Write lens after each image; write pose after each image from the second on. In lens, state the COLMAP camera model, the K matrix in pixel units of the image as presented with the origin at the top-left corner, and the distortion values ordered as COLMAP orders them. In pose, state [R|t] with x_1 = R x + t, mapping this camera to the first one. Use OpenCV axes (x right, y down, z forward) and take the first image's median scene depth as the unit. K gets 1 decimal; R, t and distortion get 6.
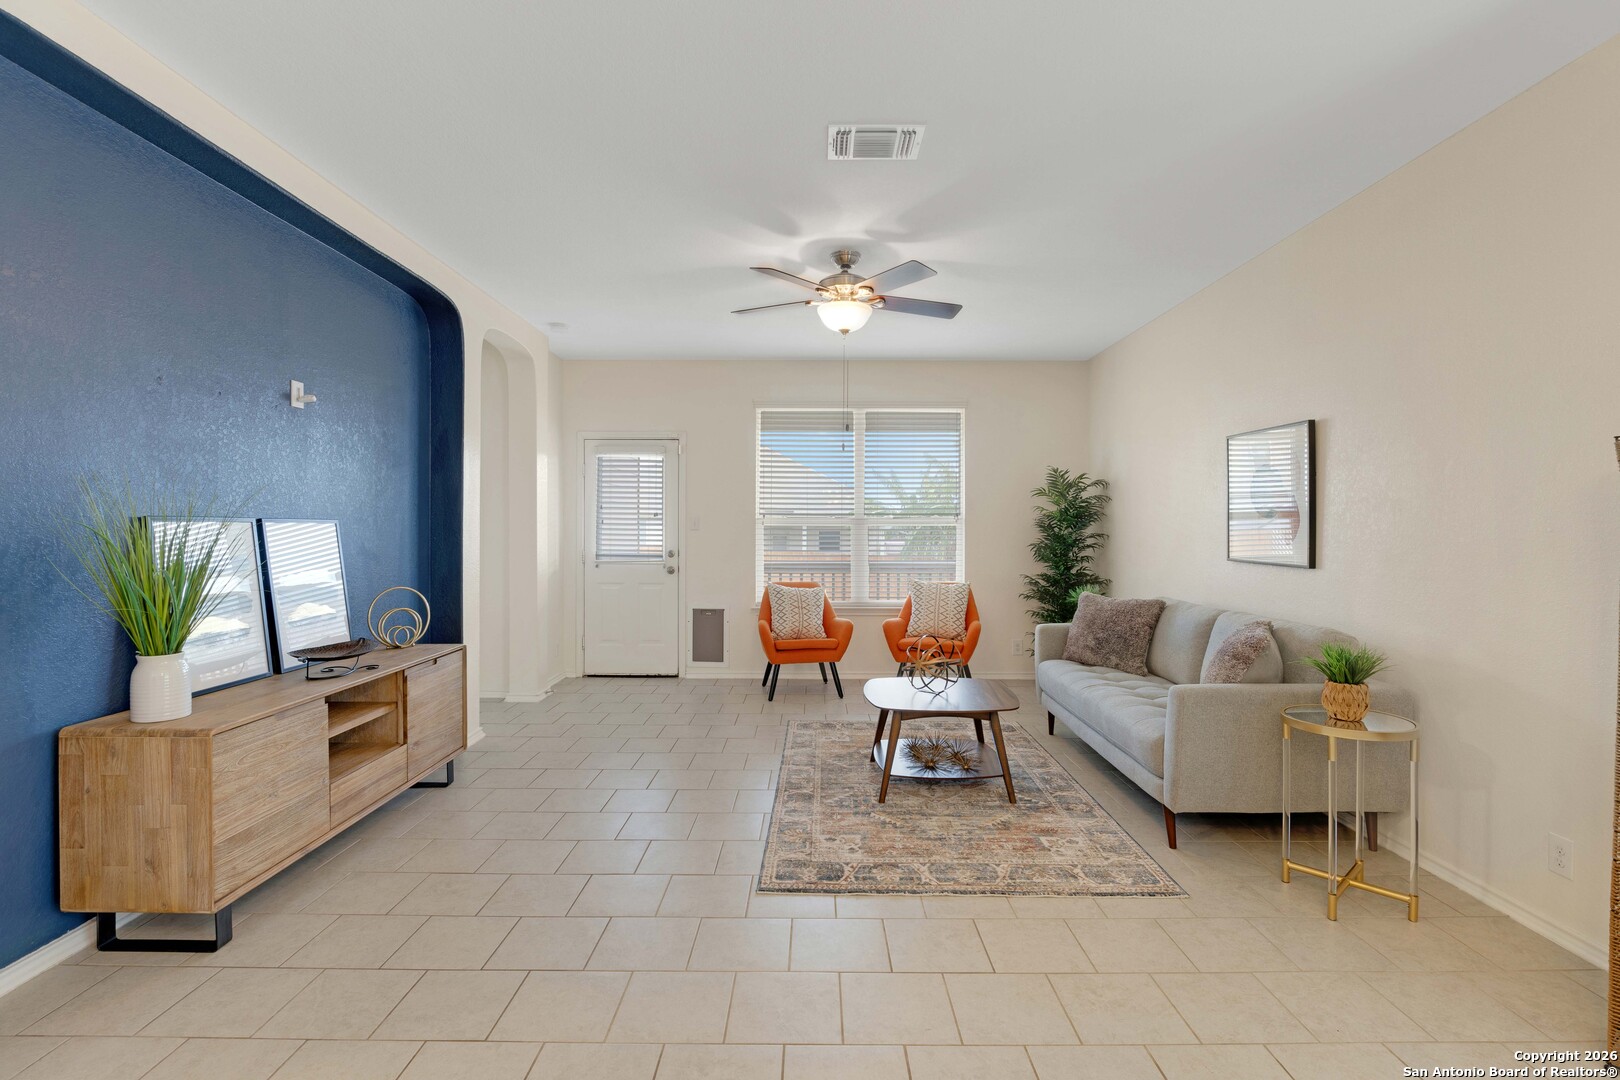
lens RADIAL K [[747.3, 0, 815.4], [0, 747.3, 539.5], [0, 0, 1]] dist [-0.012517, 0.000976]
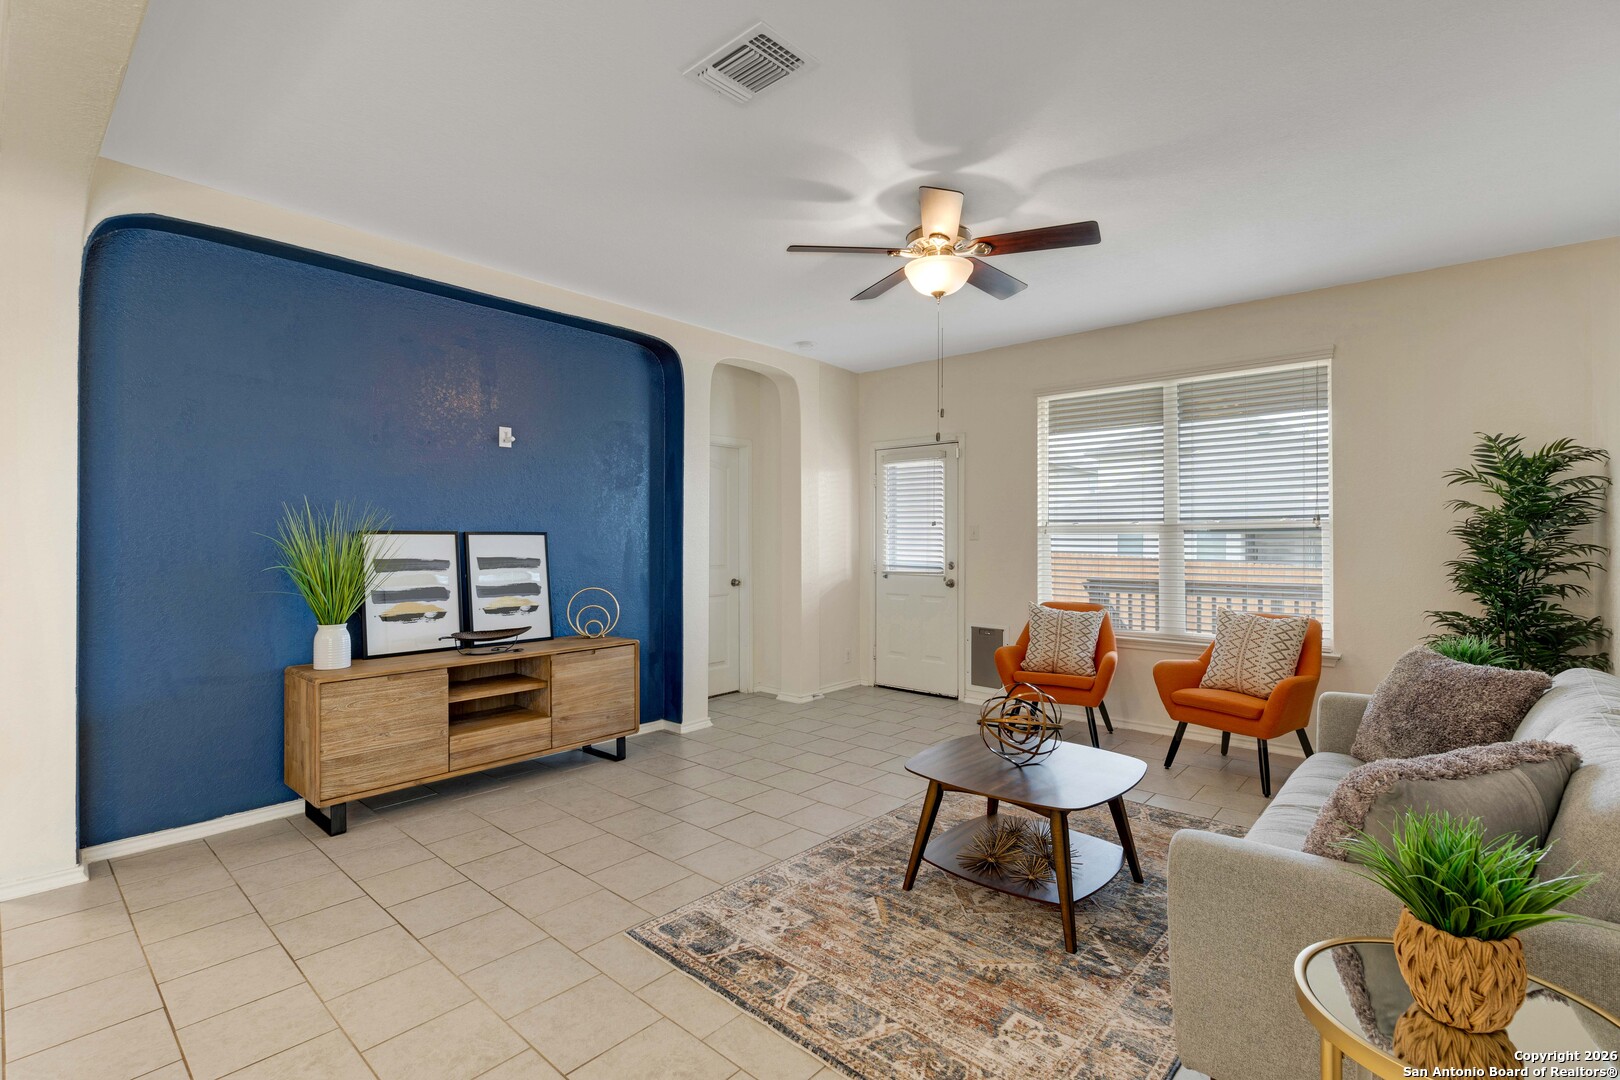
lens RADIAL K [[744.3, 0, 808.4], [0, 744.3, 536.9], [0, 0, 1]] dist [-0.010327, 0.000024]
pose [[0.745879, -0.004079, -0.666069, 0.540523], [-0.007423, 0.999868, -0.014436, -0.003158], [0.666040, 0.015712, 0.745750, 0.355350]]
